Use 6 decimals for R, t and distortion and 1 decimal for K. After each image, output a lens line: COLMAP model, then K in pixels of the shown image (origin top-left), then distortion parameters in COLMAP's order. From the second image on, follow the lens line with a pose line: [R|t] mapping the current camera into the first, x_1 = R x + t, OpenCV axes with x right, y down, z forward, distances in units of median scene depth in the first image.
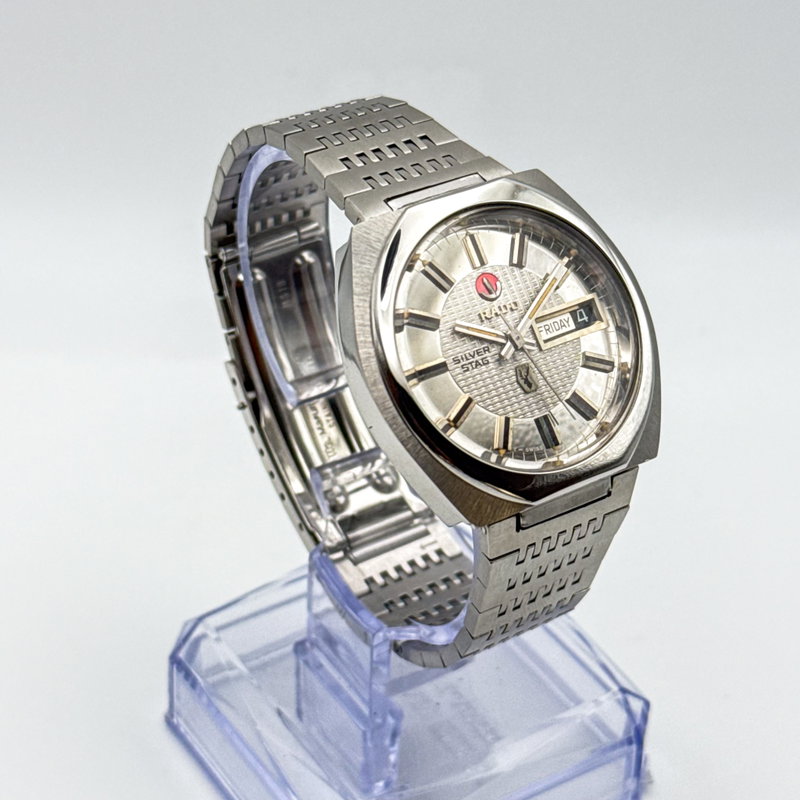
lens RADIAL K [[2358.1, 0, 400.0], [0, 2358.1, 400.0], [0, 0, 1]] dist [0.000009, -1.084814]
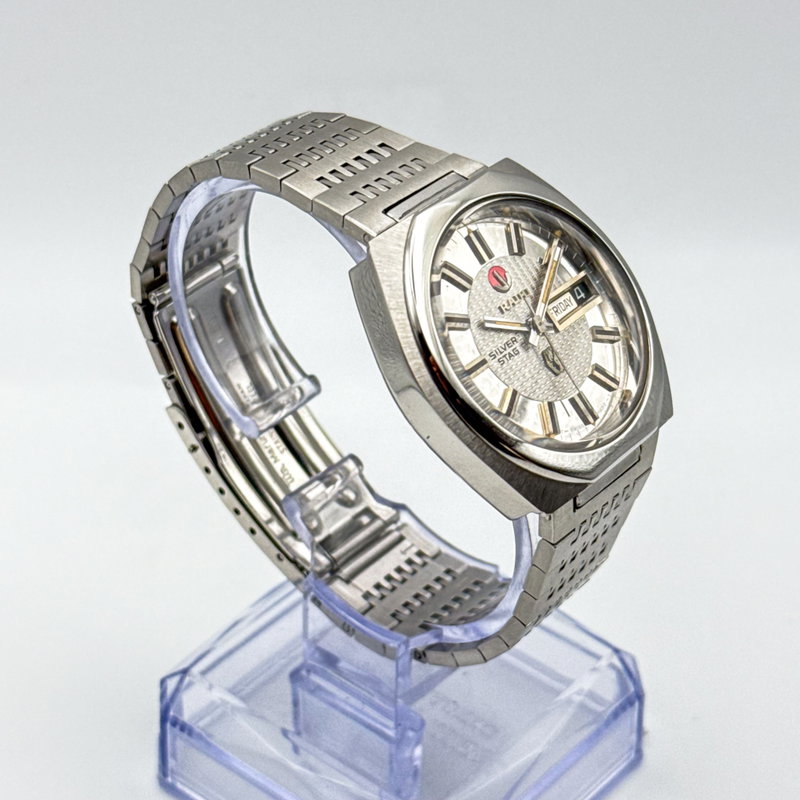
lens RADIAL K [[2358.1, 0, 400.0], [0, 2358.1, 400.0], [0, 0, 1]] dist [0.000009, -1.084814]
pose [[0.950472, -0.183134, 0.251129, -0.250760], [0.182890, 0.982828, 0.024518, -0.028087], [-0.251306, 0.022625, 0.967643, 0.034324]]
